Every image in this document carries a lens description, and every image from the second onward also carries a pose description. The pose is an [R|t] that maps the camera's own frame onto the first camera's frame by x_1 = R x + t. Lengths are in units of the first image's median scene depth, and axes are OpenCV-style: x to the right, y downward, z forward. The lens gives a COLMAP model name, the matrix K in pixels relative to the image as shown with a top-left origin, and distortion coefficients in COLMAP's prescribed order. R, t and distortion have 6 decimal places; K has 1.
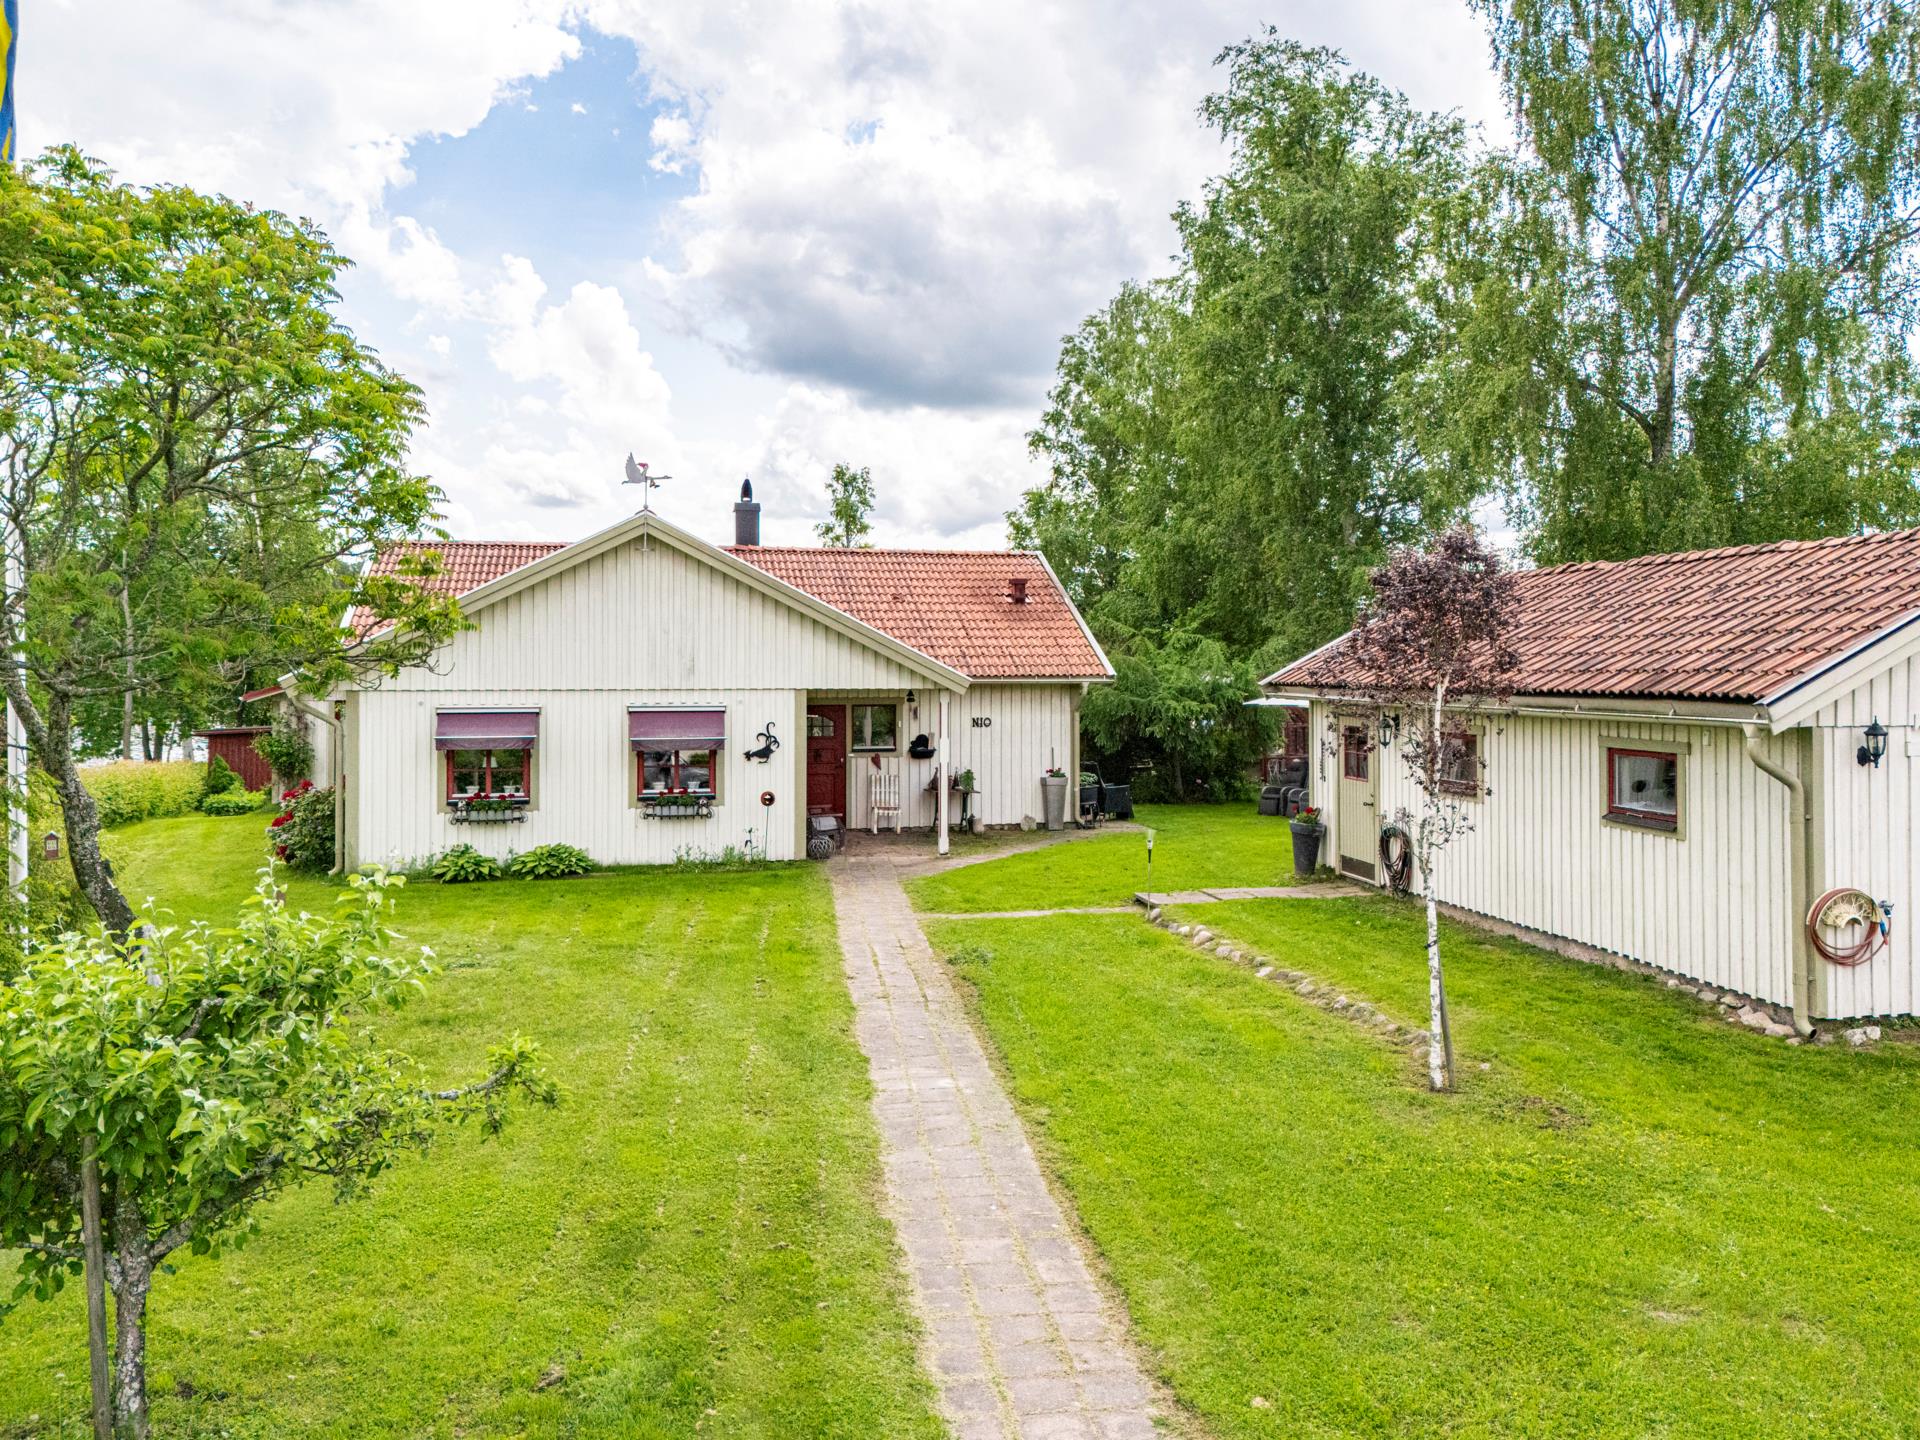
lens RADIAL K [[1530.2, 0, 1021.9], [0, 1530.2, 651.2], [0, 0, 1]] dist [0.055299, -0.046614]
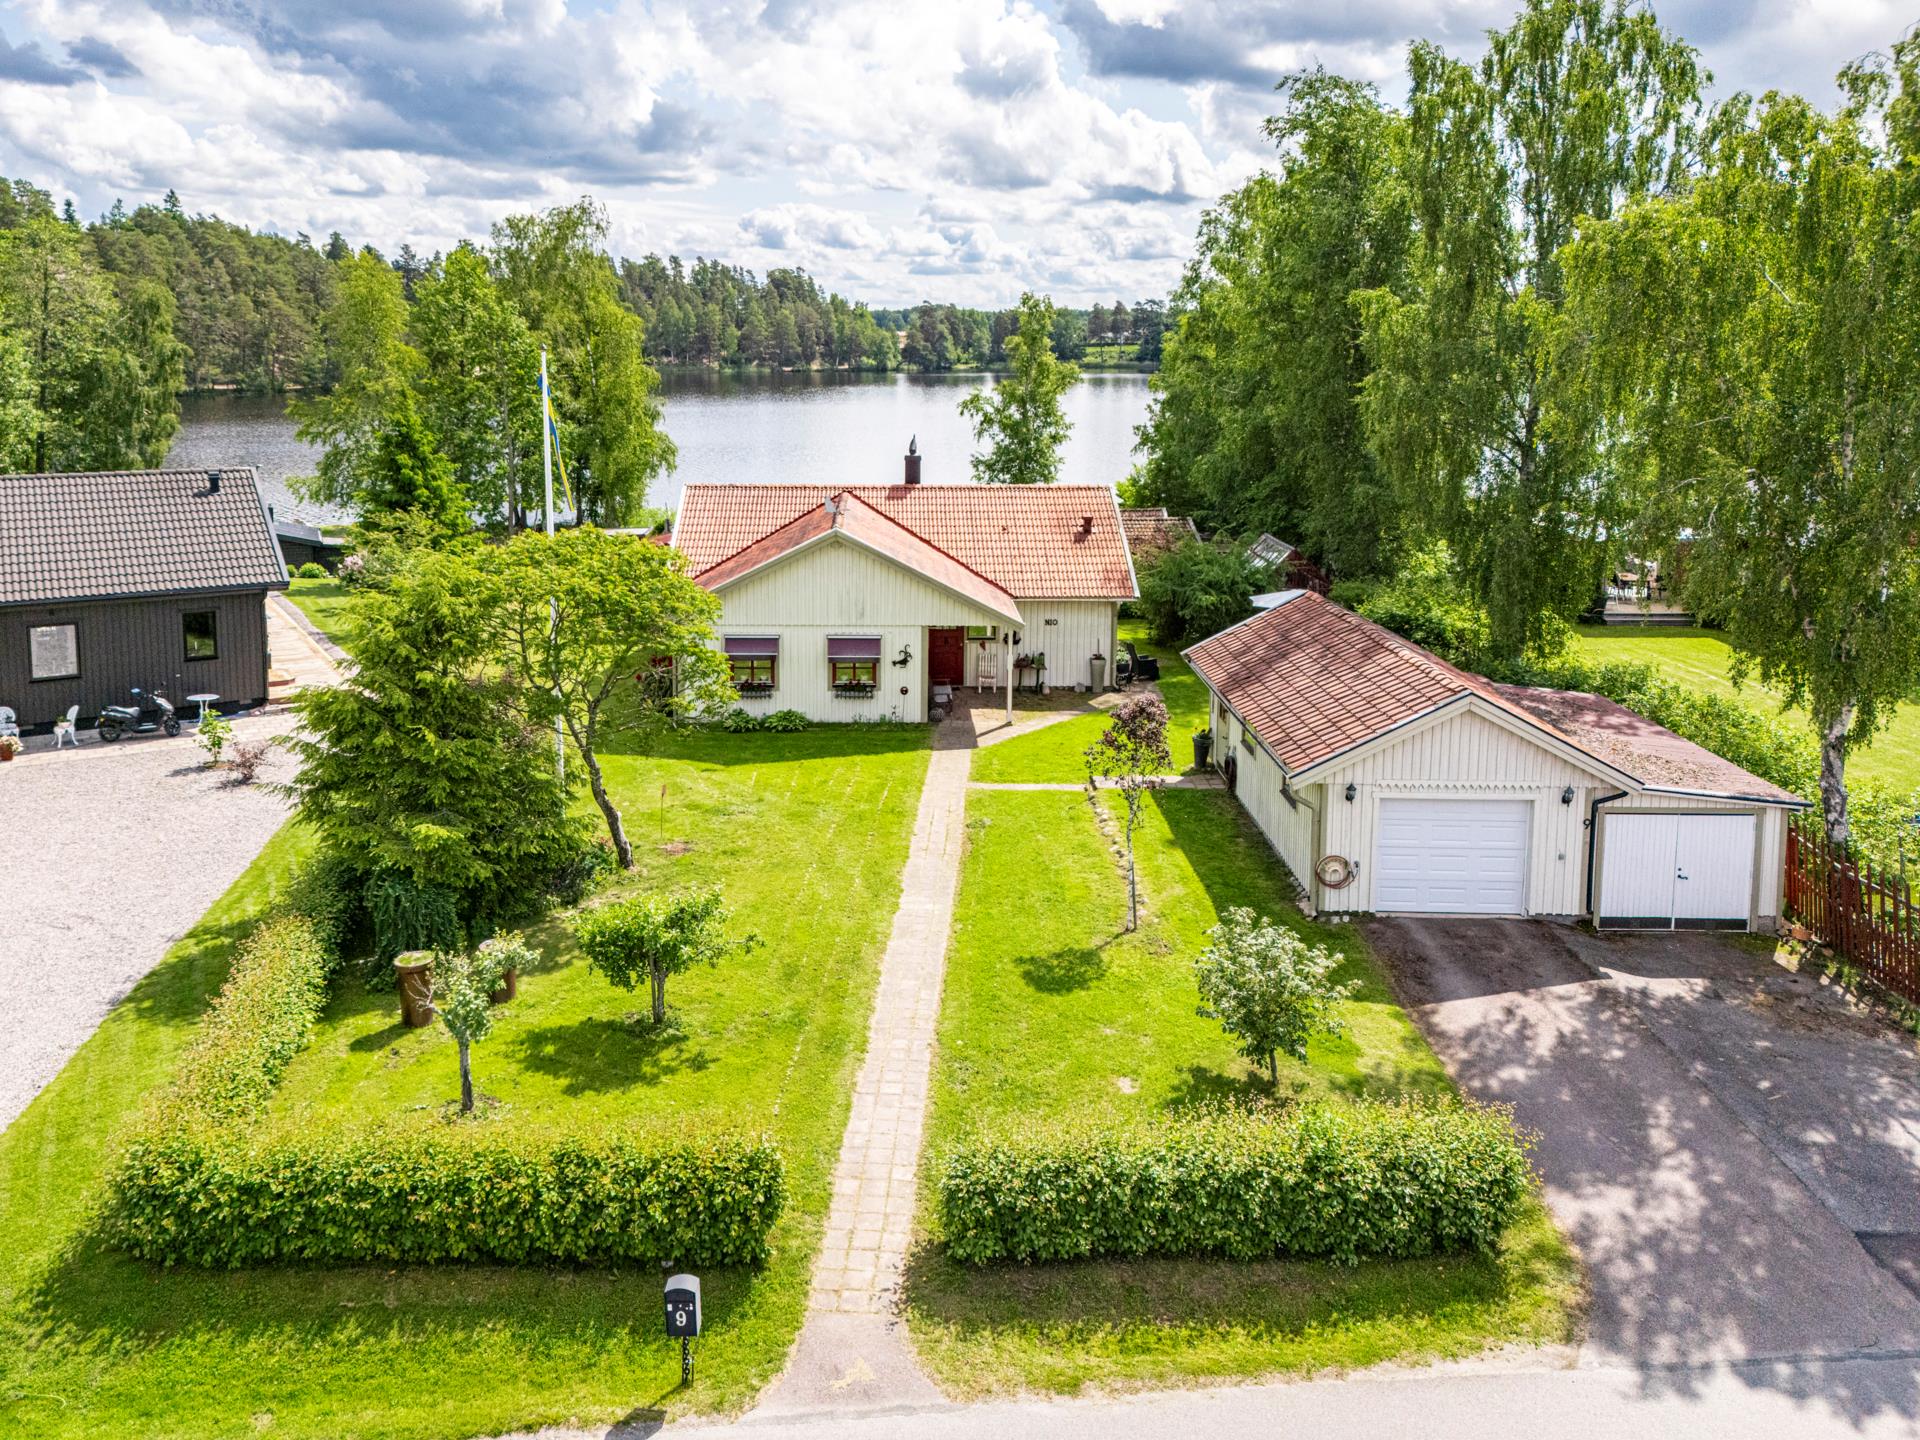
lens RADIAL K [[1498.8, 0, 931.8], [0, 1498.8, 560.8], [0, 0, 1]] dist [0.053264, -0.046291]
pose [[0.975869, 0.043013, -0.214080, 0.216888], [-0.007894, 0.986715, 0.162266, -0.317465], [0.218215, -0.156660, 0.963244, -0.590728]]
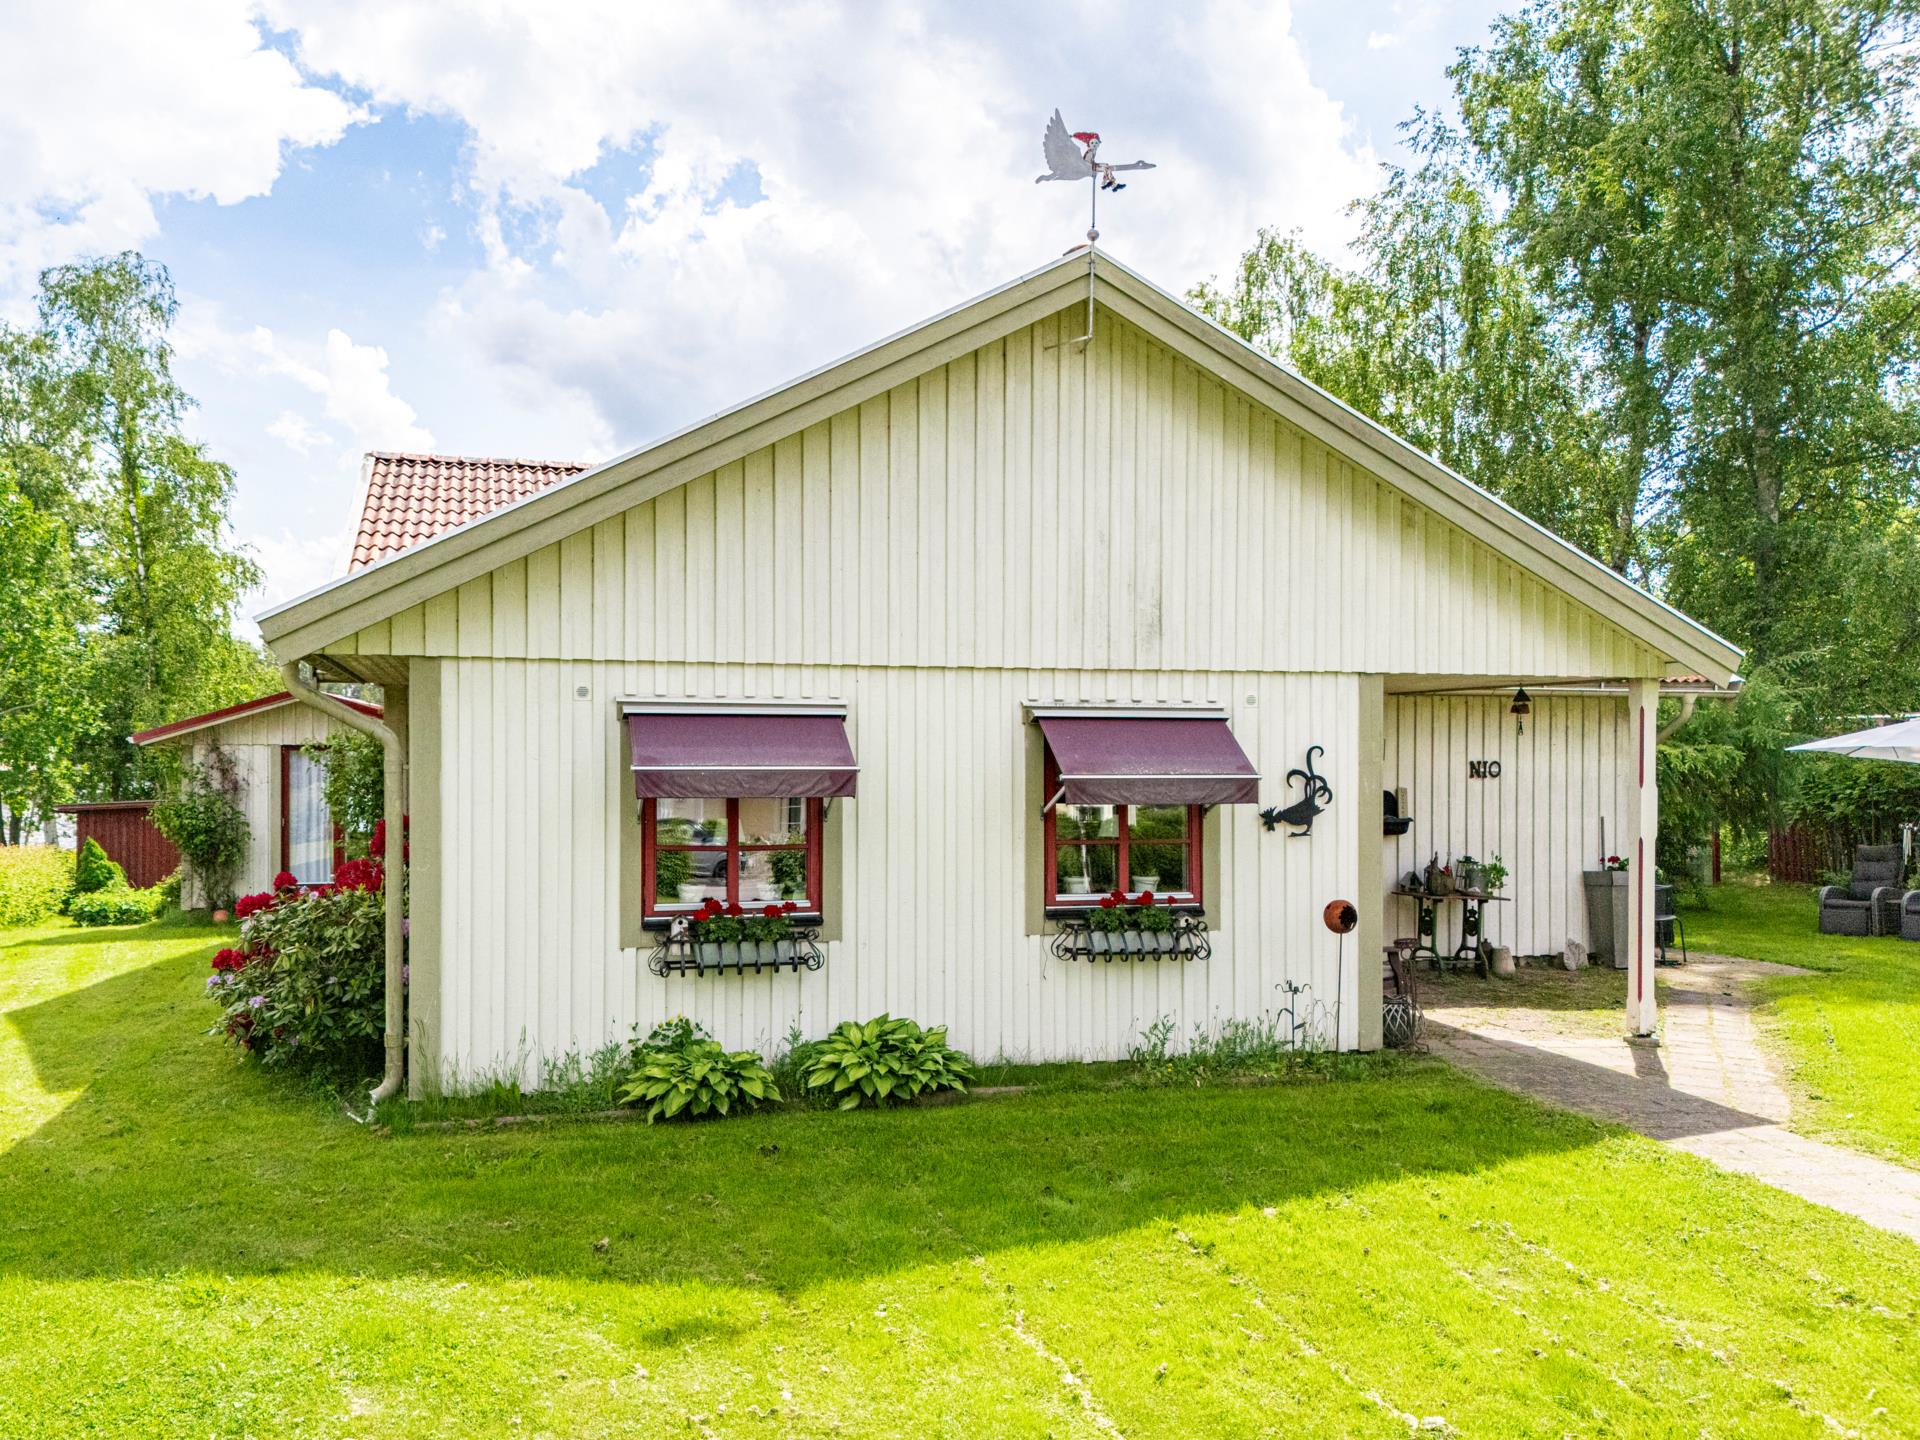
lens RADIAL K [[1514.9, 0, 899.1], [0, 1514.9, 755.9], [0, 0, 1]] dist [0.072864, -0.025283]
pose [[0.999982, 0.001745, 0.005728, -0.289429], [-0.001779, 0.999980, 0.006001, 0.046849], [-0.005717, -0.006011, 0.999966, 0.550433]]
